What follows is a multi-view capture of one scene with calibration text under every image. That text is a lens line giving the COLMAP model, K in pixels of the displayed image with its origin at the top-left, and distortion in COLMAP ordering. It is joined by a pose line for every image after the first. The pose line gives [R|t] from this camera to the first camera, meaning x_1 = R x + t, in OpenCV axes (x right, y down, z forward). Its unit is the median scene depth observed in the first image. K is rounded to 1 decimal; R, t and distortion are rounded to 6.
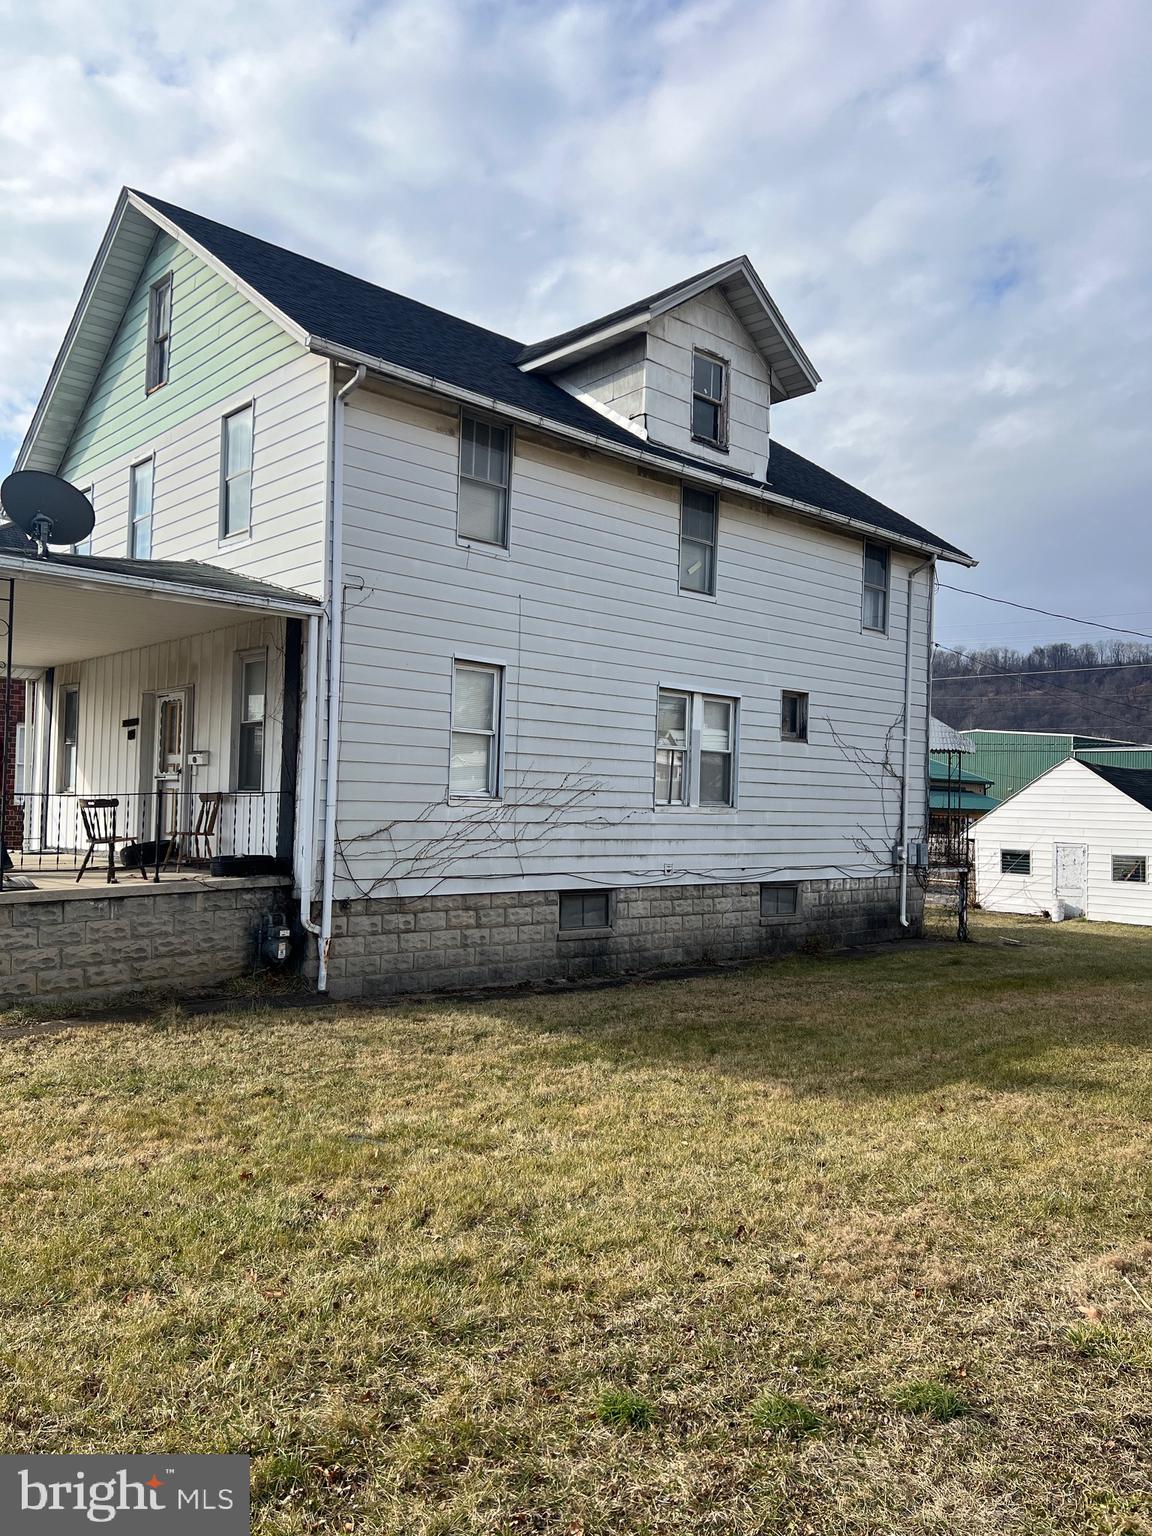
lens RADIAL K [[1155.8, 0, 588.0], [0, 1155.8, 768.4], [0, 0, 1]] dist [0.073167, -0.069345]
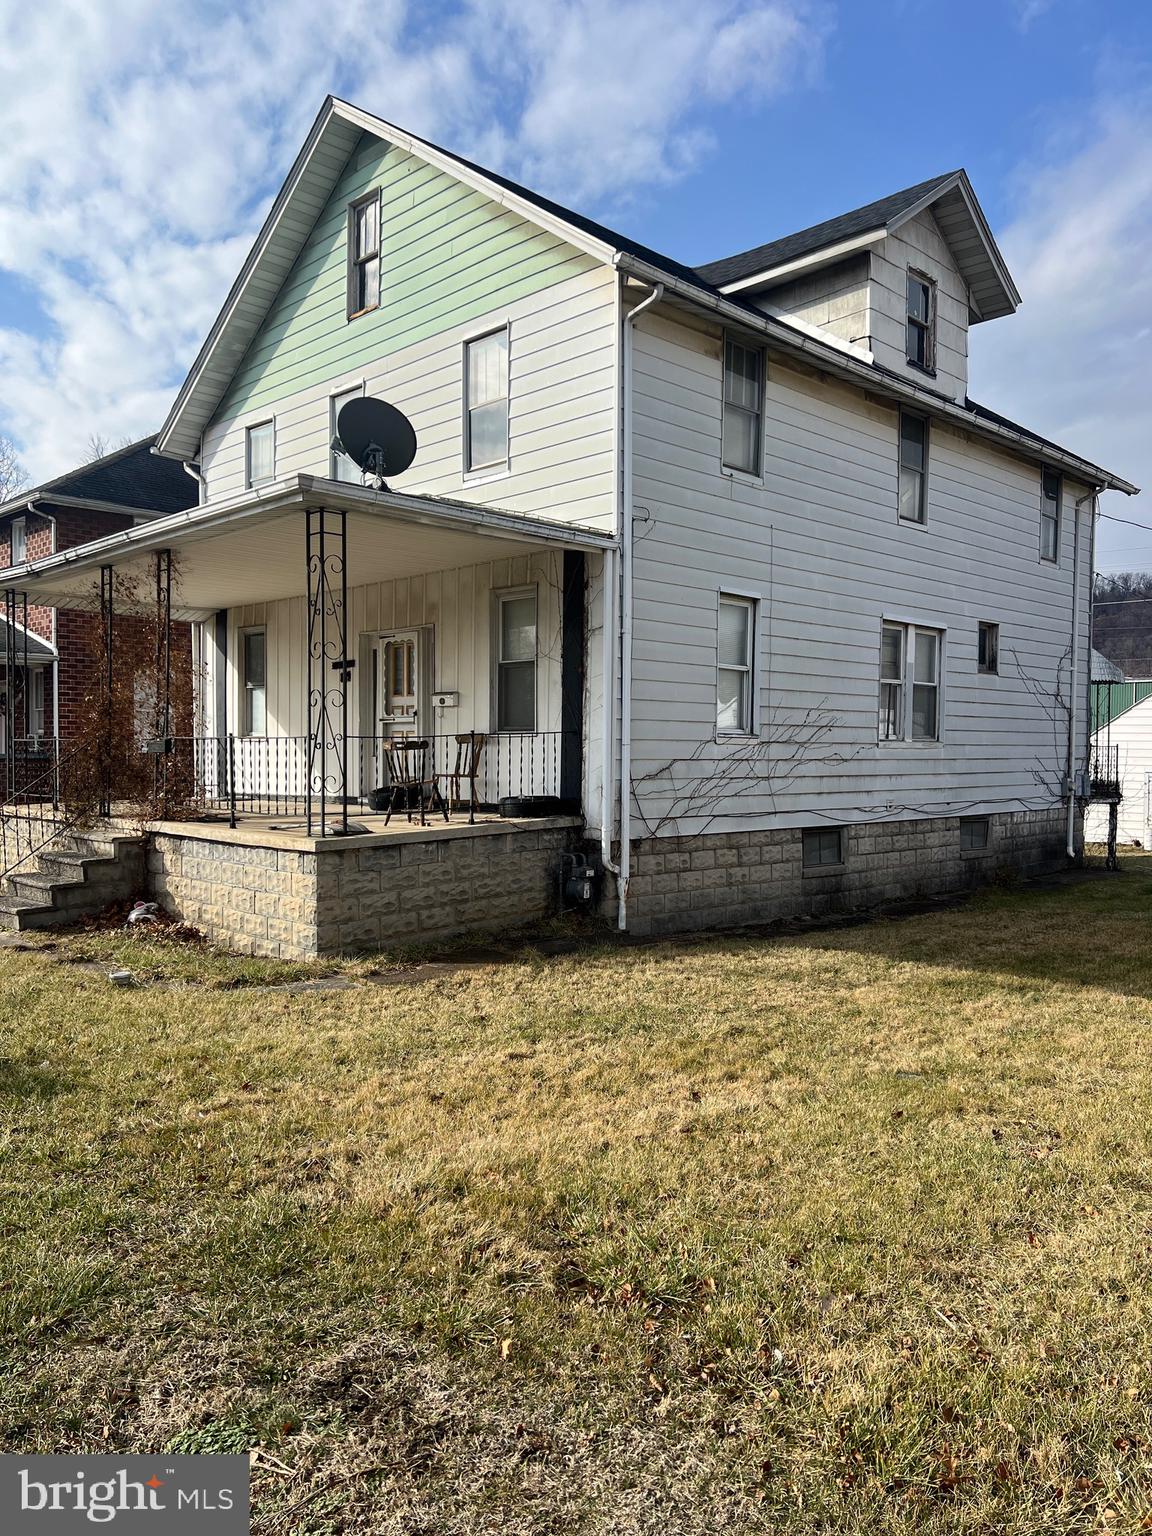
lens RADIAL K [[1155.8, 0, 563.3], [0, 1155.8, 769.8], [0, 0, 1]] dist [0.073167, -0.069345]
pose [[0.998940, -0.017376, 0.042625, -0.277996], [0.015177, 0.998564, 0.051387, 0.002311], [-0.043457, -0.050685, 0.997769, 0.021645]]
